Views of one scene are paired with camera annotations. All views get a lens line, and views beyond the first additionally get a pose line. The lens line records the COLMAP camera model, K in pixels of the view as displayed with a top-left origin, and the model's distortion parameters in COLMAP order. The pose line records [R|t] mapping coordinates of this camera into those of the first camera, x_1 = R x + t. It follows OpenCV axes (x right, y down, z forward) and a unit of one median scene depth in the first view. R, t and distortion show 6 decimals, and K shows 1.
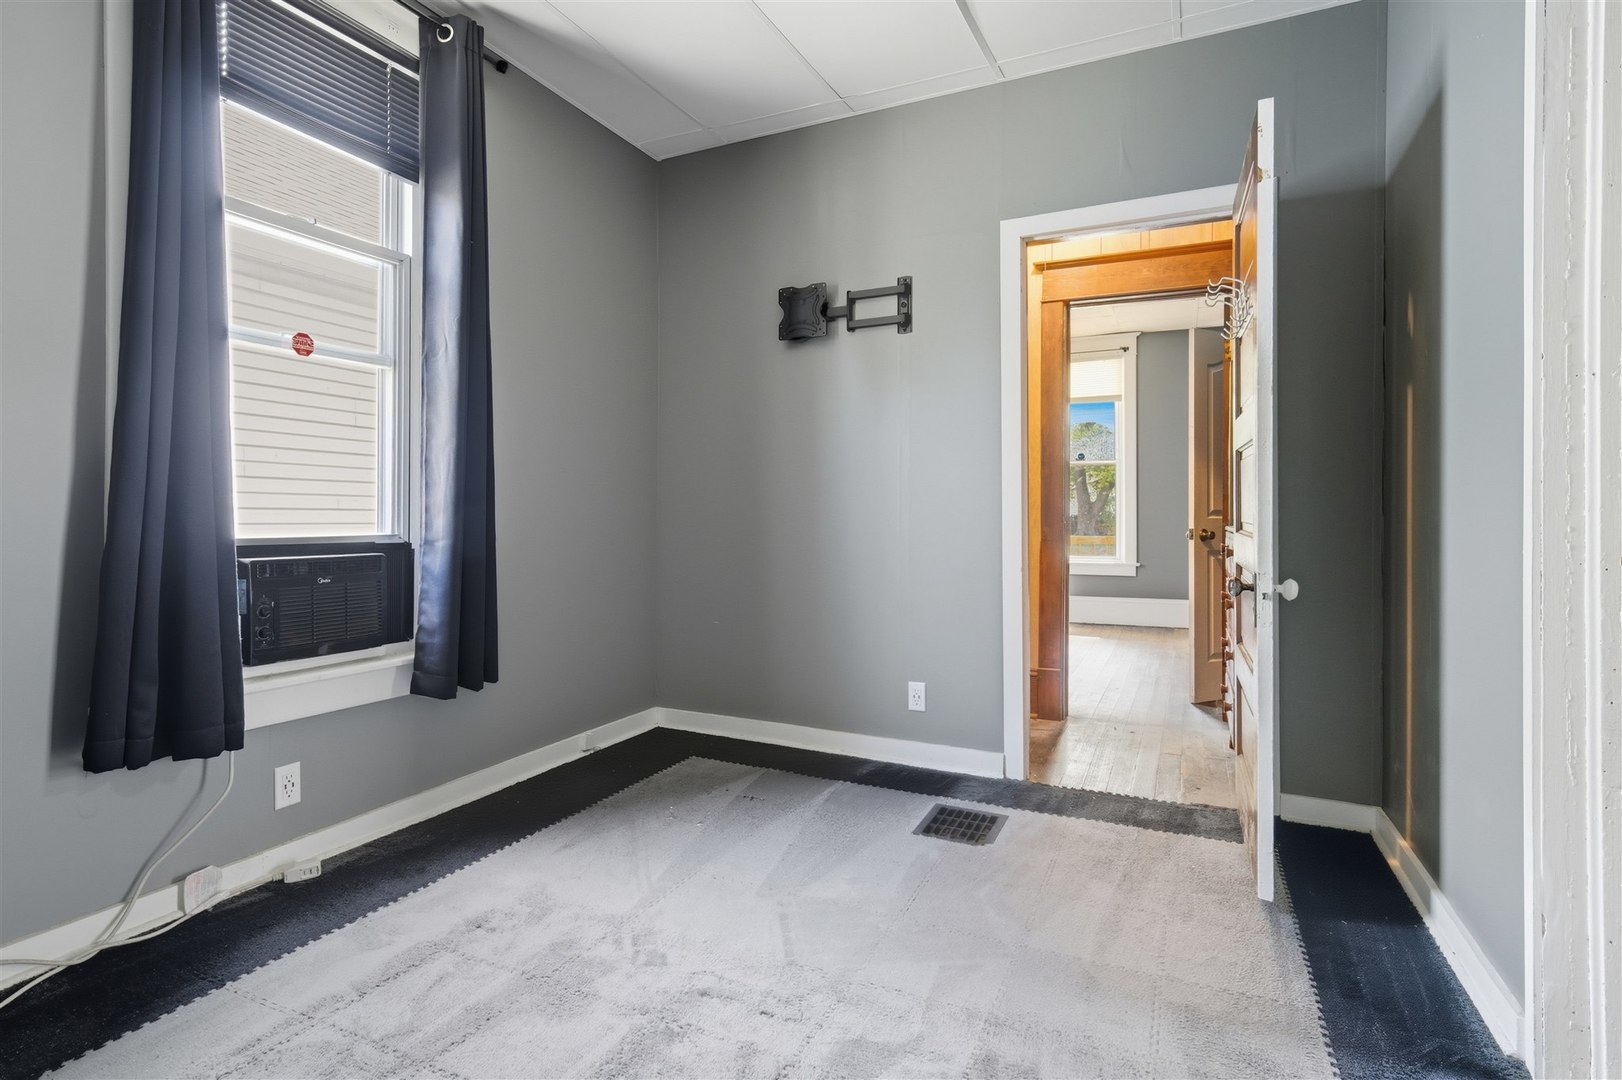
lens RADIAL K [[790.8, 0, 810.9], [0, 790.8, 524.5], [0, 0, 1]] dist [-0.002170, 0.000475]
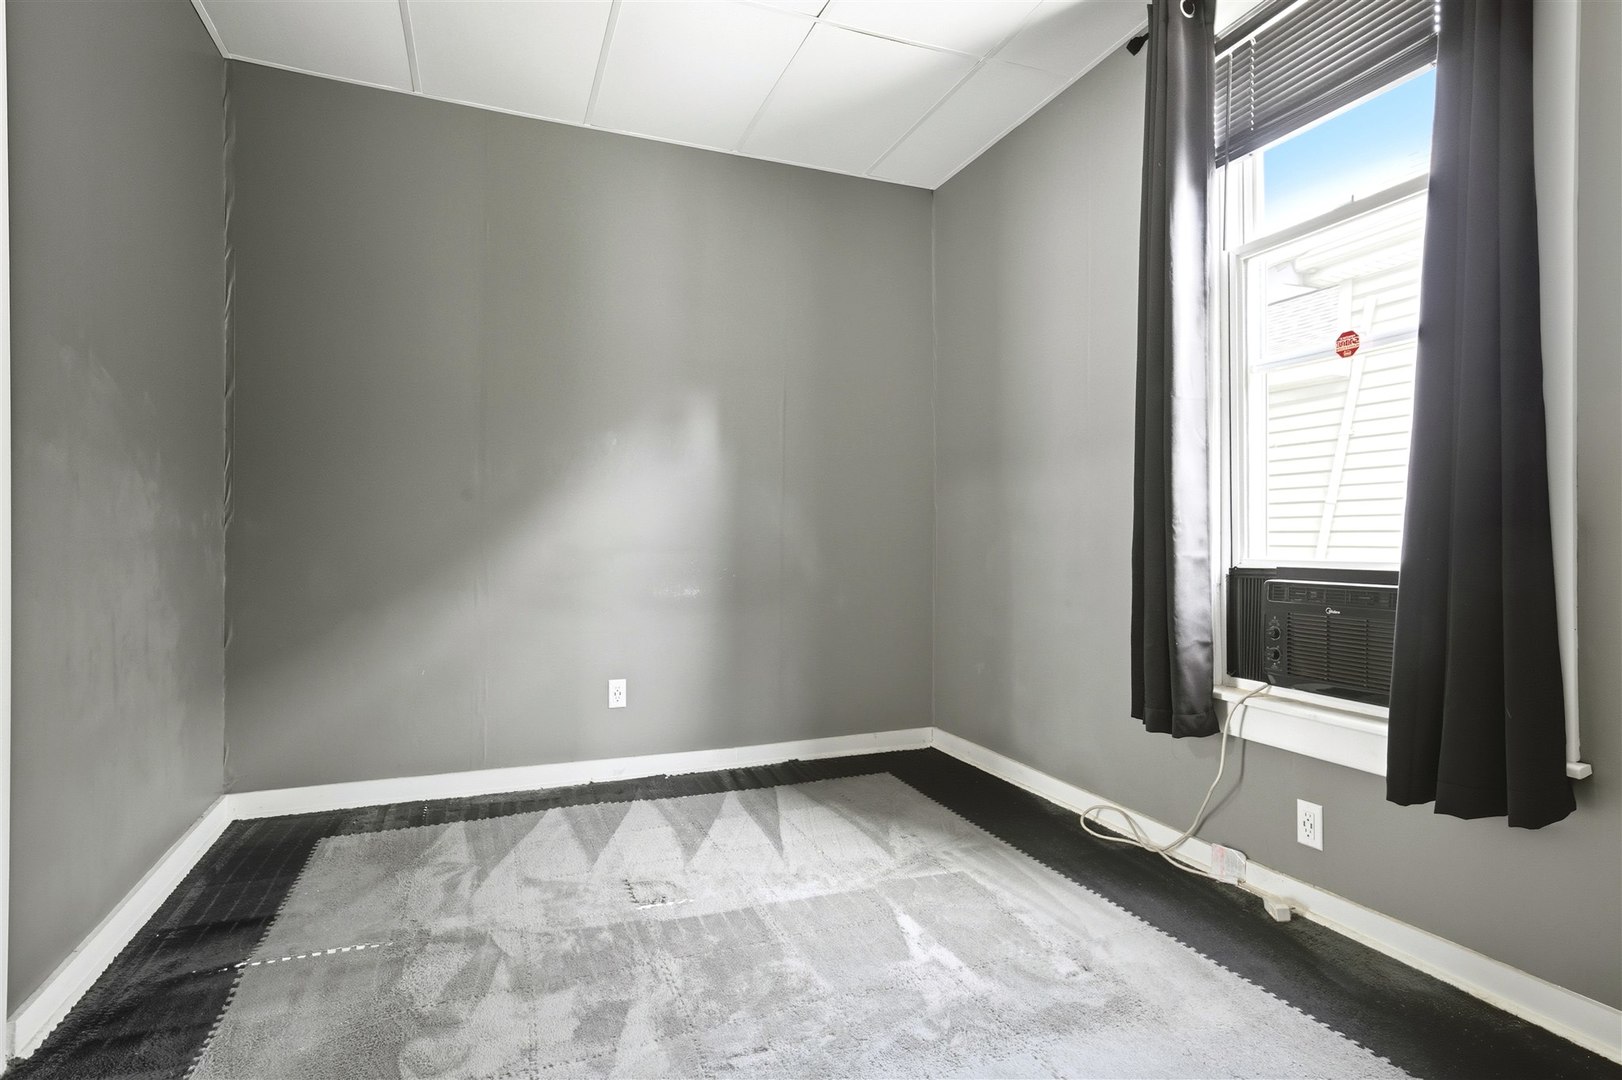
lens RADIAL K [[790.8, 0, 809.5], [0, 790.8, 542.1], [0, 0, 1]] dist [-0.002170, 0.000475]
pose [[-0.686494, -0.000332, -0.727136, 0.432362], [-0.001308, 0.999999, 0.000779, -0.006077], [0.727135, 0.001486, -0.686493, 1.212652]]
